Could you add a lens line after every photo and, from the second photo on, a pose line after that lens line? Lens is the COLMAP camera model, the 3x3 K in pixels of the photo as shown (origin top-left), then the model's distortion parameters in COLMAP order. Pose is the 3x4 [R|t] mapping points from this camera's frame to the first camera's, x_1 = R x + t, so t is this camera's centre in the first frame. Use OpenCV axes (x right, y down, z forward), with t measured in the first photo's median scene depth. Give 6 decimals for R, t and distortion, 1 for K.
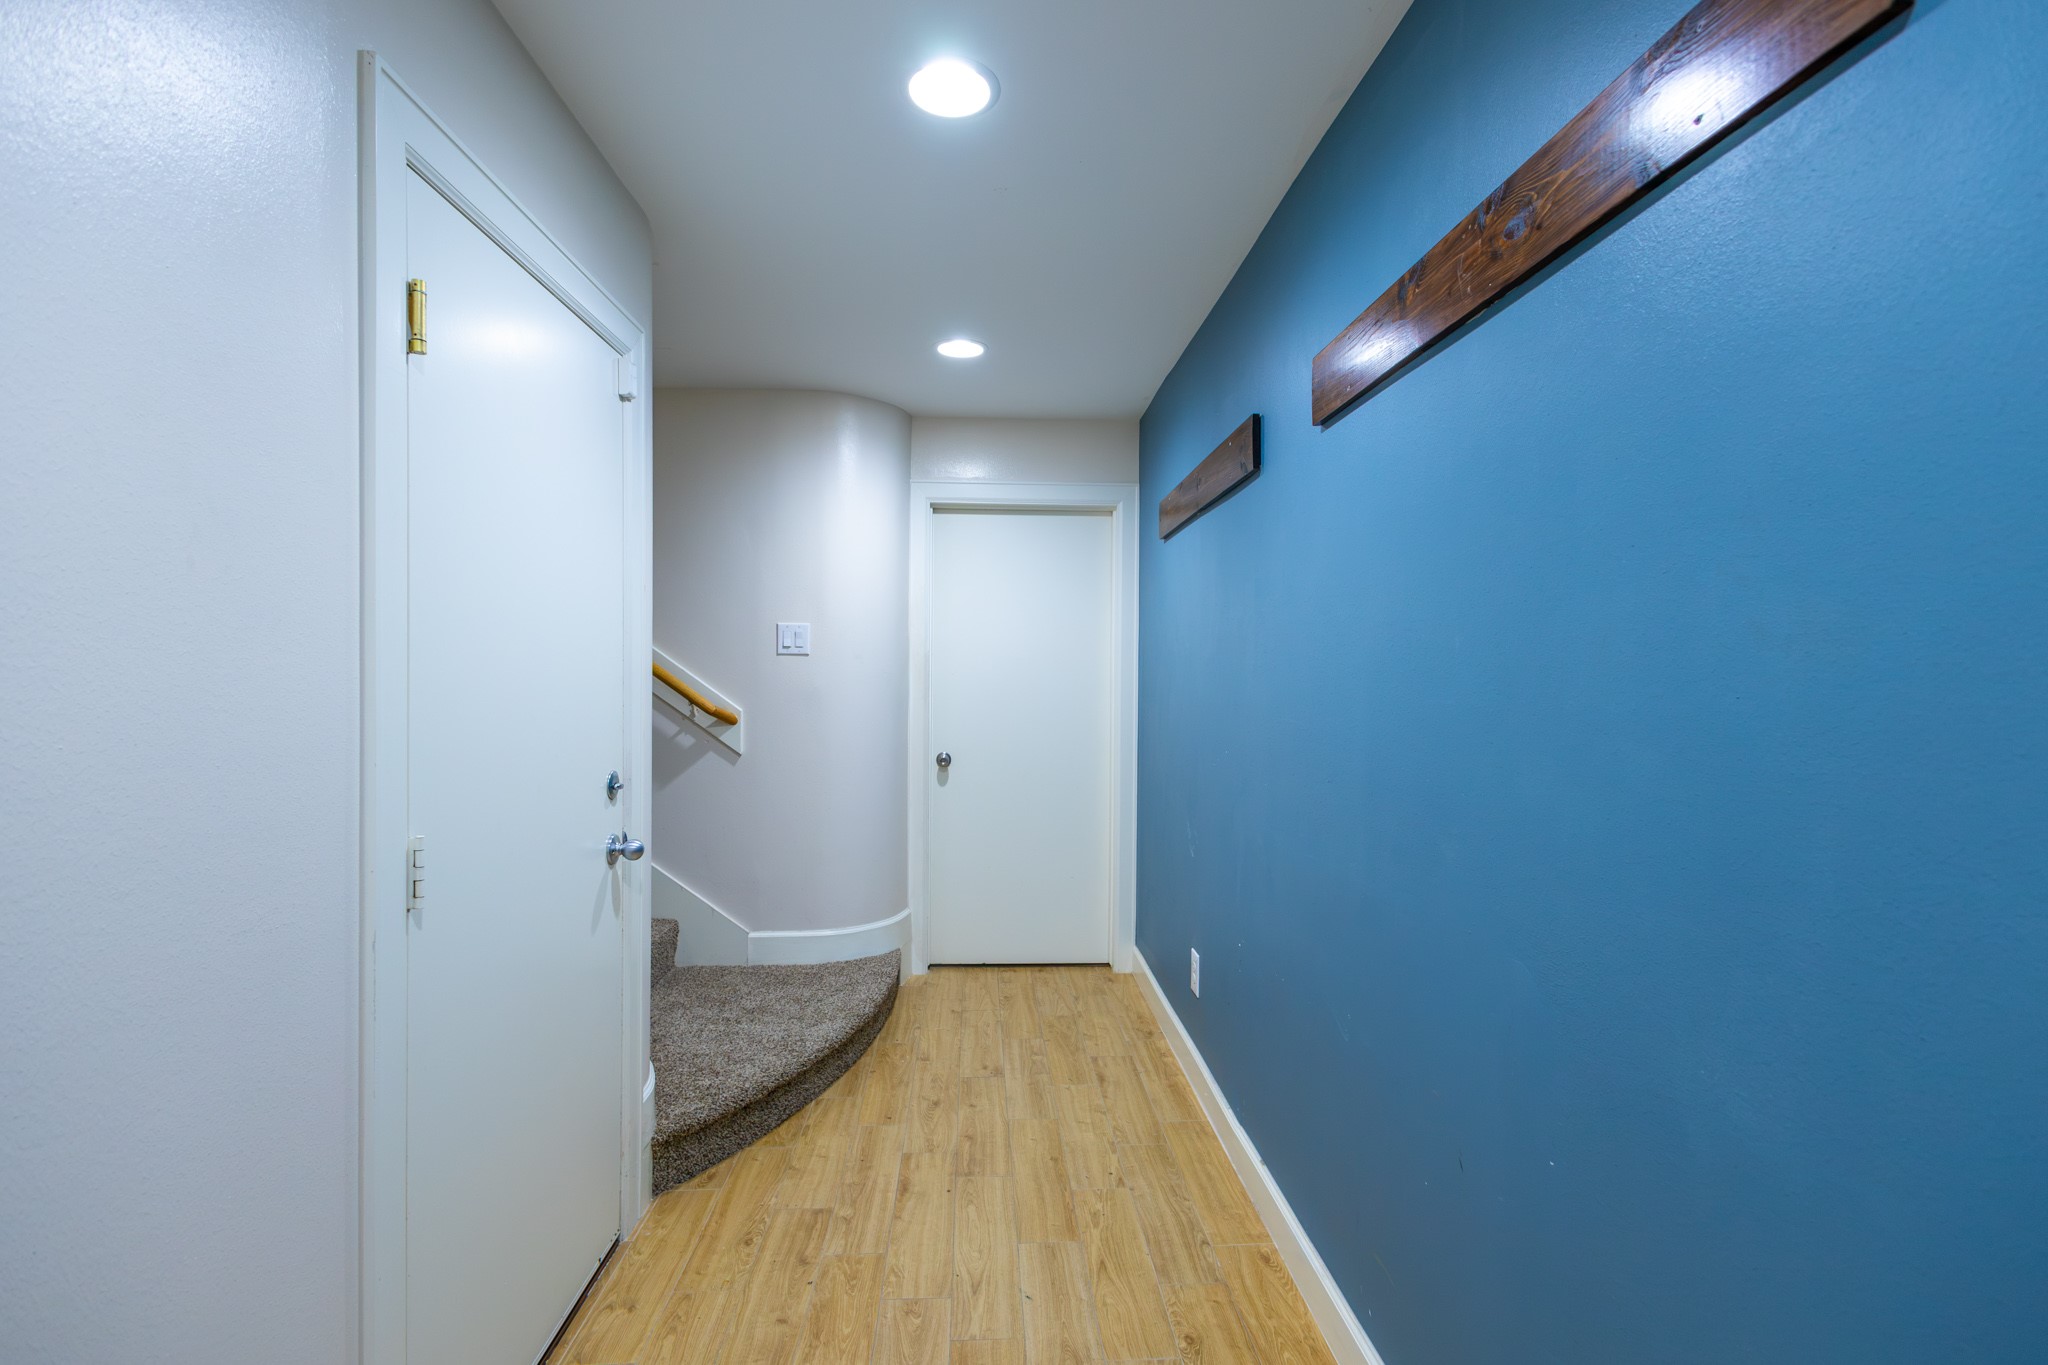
lens RADIAL K [[928.4, 0, 1024.0], [0, 928.4, 678.2], [0, 0, 1]] dist [-0.000140, -0.001597]
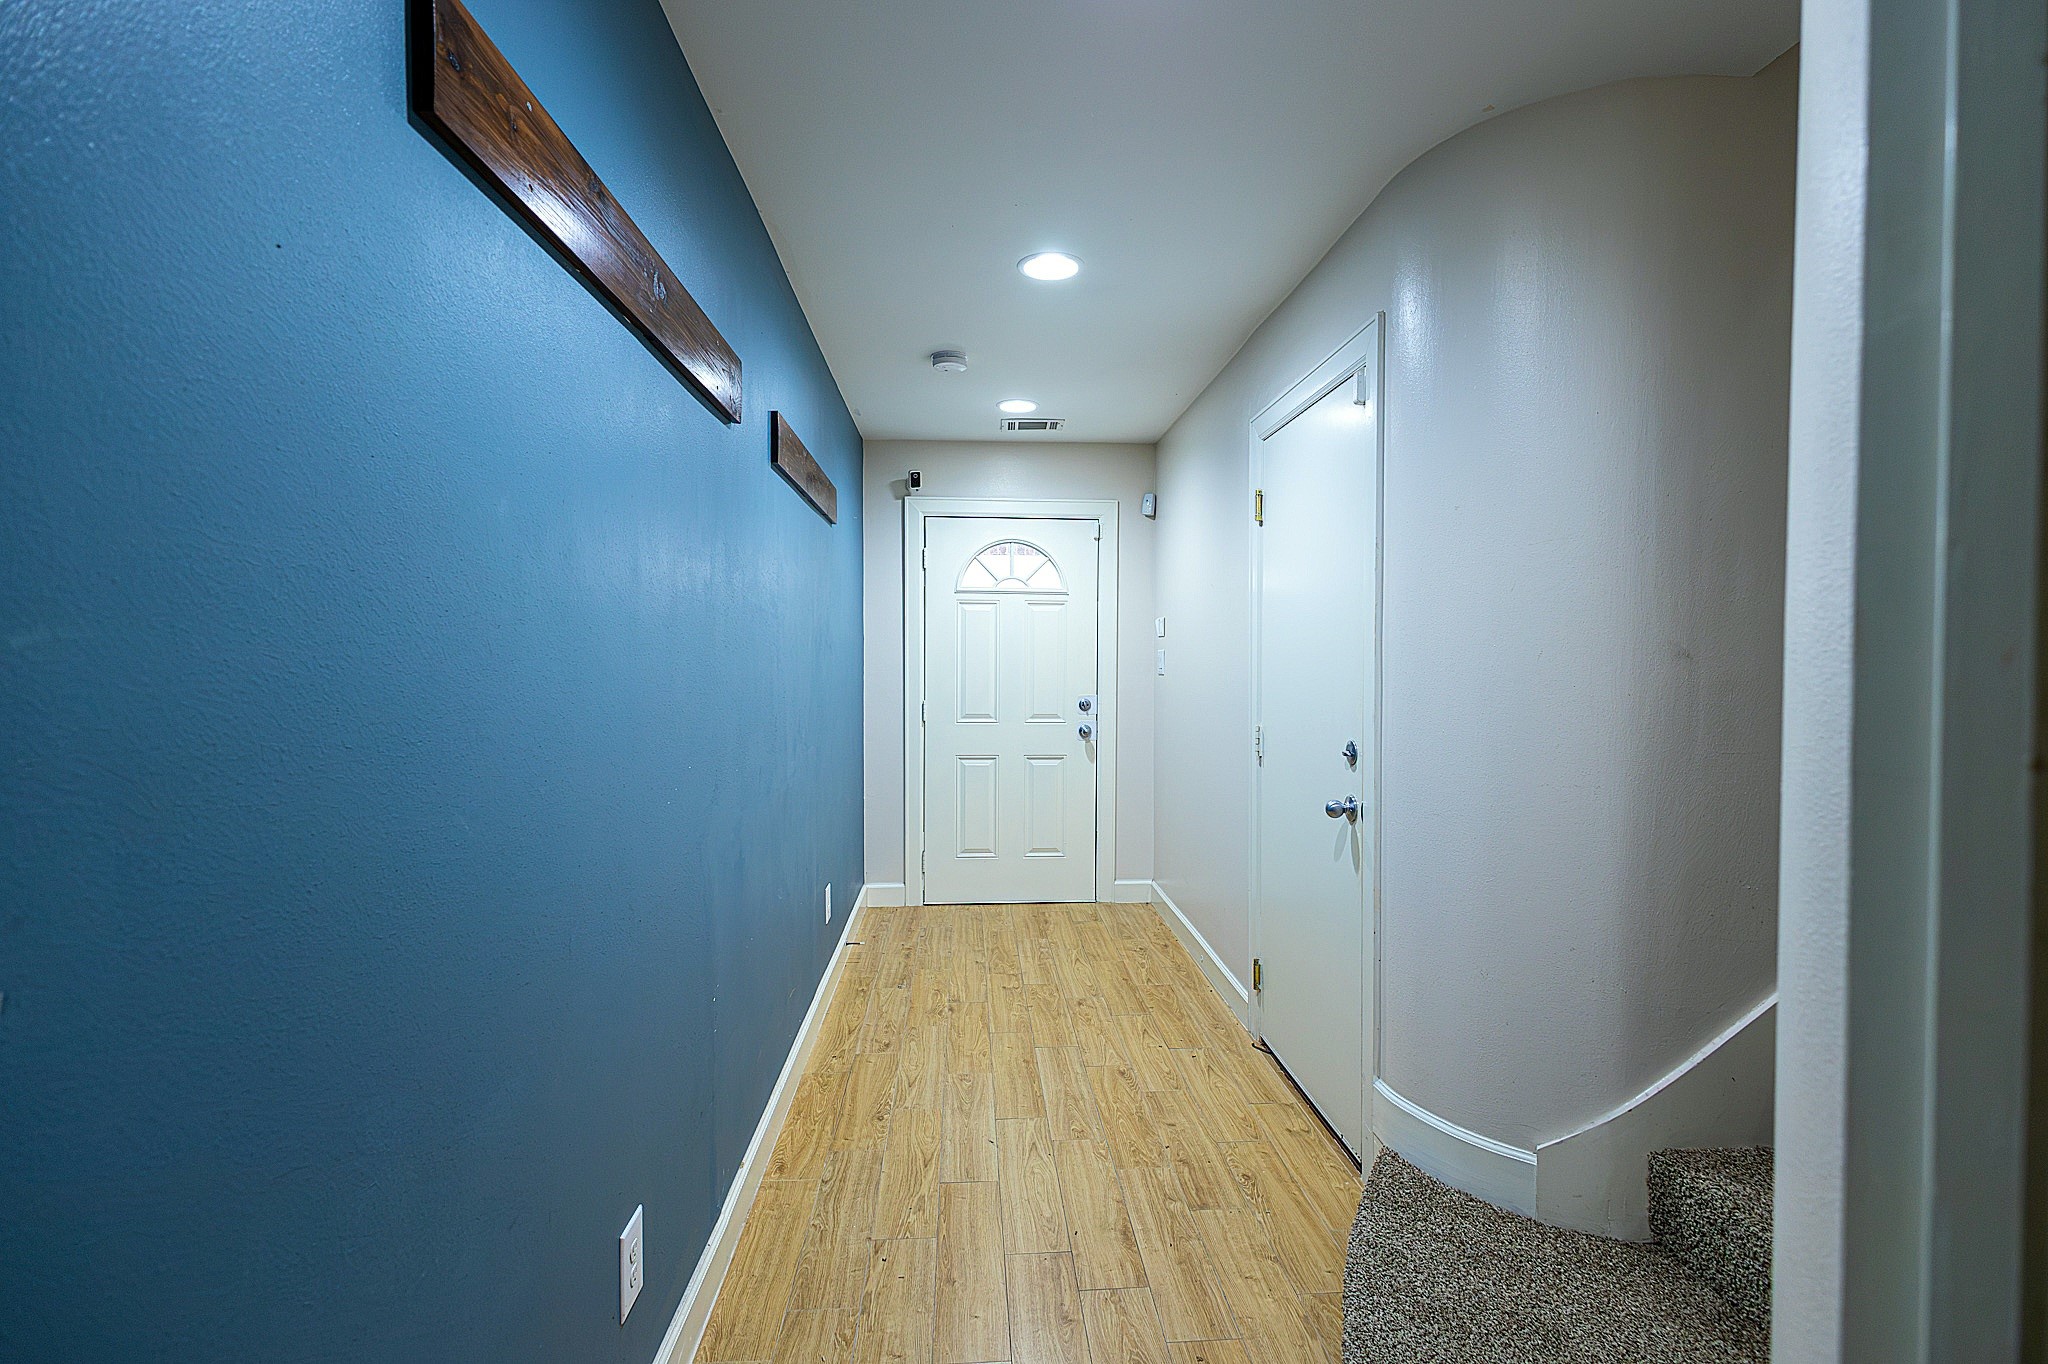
lens RADIAL K [[928.4, 0, 1024.4], [0, 928.4, 675.9], [0, 0, 1]] dist [-0.000140, -0.001597]
pose [[-0.999924, -0.005768, -0.010911, -0.019761], [-0.006062, 0.999614, 0.027104, -0.008087], [0.010750, 0.027168, -0.999573, 1.960335]]
